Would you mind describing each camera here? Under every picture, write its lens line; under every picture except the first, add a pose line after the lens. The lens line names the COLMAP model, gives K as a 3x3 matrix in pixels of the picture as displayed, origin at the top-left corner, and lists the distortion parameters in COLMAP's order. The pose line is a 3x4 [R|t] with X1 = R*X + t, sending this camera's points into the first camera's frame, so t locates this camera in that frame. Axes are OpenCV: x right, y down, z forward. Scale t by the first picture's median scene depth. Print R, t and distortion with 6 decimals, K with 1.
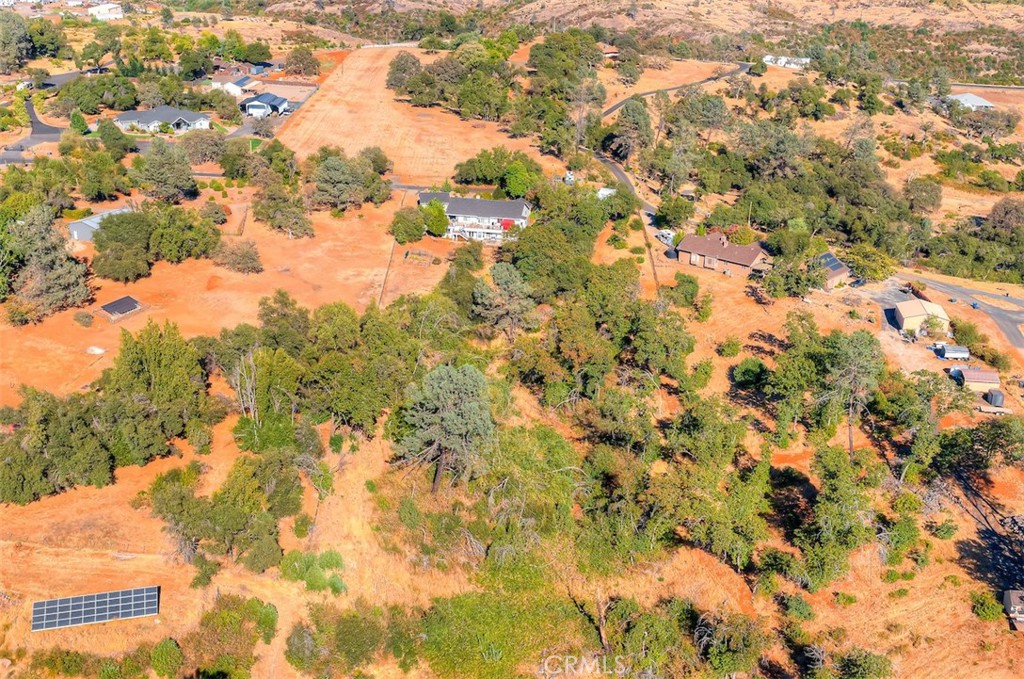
lens RADIAL K [[846.8, 0, 512.4], [0, 846.8, 339.4], [0, 0, 1]] dist [0.004792, 0.000840]
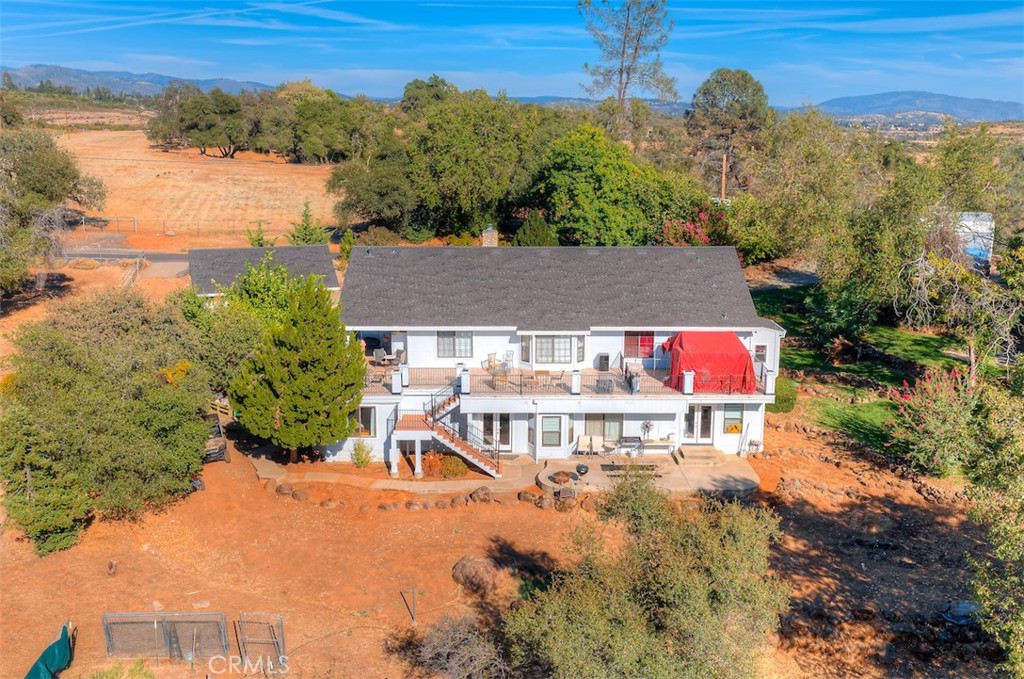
lens RADIAL K [[846.8, 0, 512.0], [0, 846.8, 338.2], [0, 0, 1]] dist [0.004792, 0.000840]
pose [[0.975769, -0.060933, 0.210146, -0.080857], [0.097228, 0.981157, -0.166964, -0.113083], [-0.196013, 0.183350, 0.963308, 0.825971]]
